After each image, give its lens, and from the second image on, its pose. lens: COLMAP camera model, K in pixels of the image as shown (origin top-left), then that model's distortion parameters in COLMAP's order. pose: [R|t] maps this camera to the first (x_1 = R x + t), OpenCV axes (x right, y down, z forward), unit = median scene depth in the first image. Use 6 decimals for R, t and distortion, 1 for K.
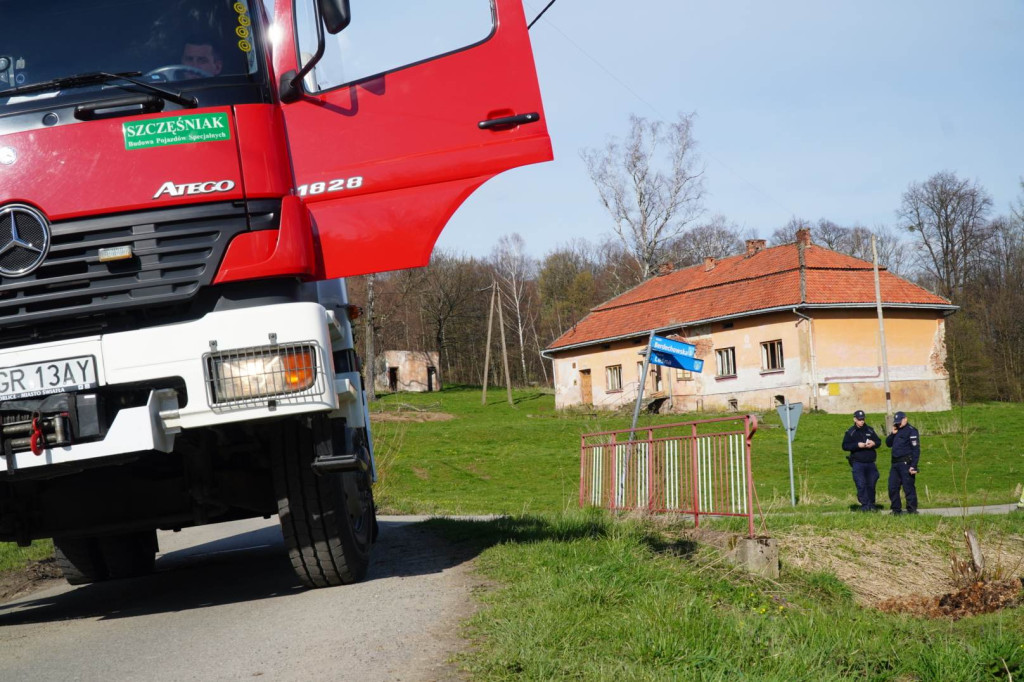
lens RADIAL K [[1333.2, 0, 512.0], [0, 1333.2, 341.0], [0, 0, 1]] dist [-0.018123, -0.019995]
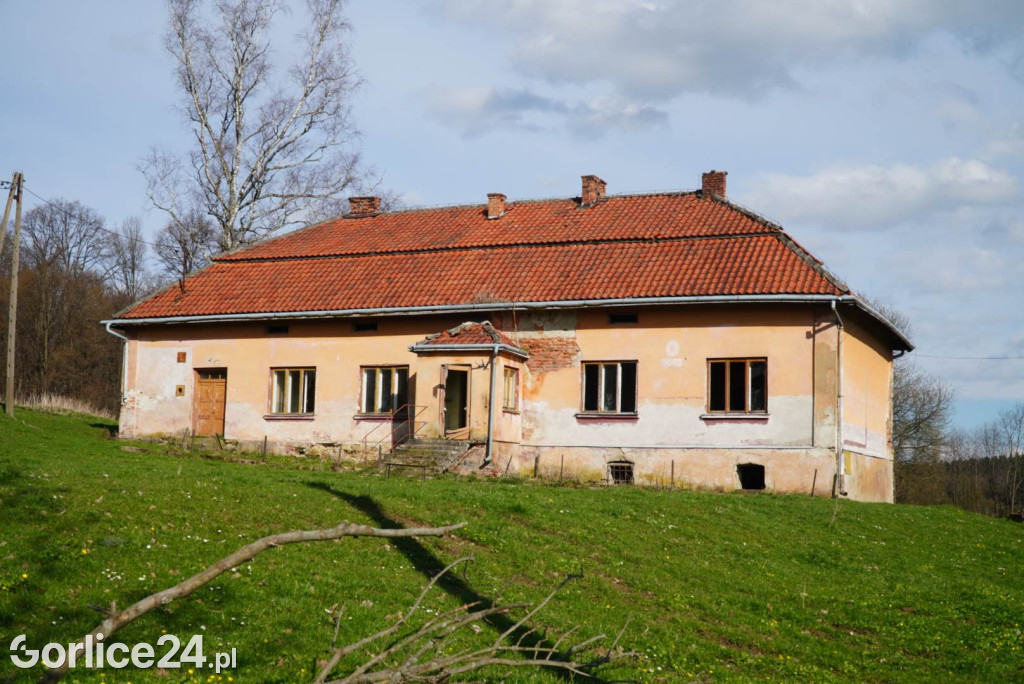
lens RADIAL K [[1333.2, 0, 512.0], [0, 1333.2, 342.0], [0, 0, 1]] dist [-0.018123, -0.019995]
pose [[0.802696, 0.142727, 0.579058, -0.175617], [-0.120452, 0.989730, -0.076978, 0.043444], [-0.584098, -0.007959, 0.811644, 0.610028]]
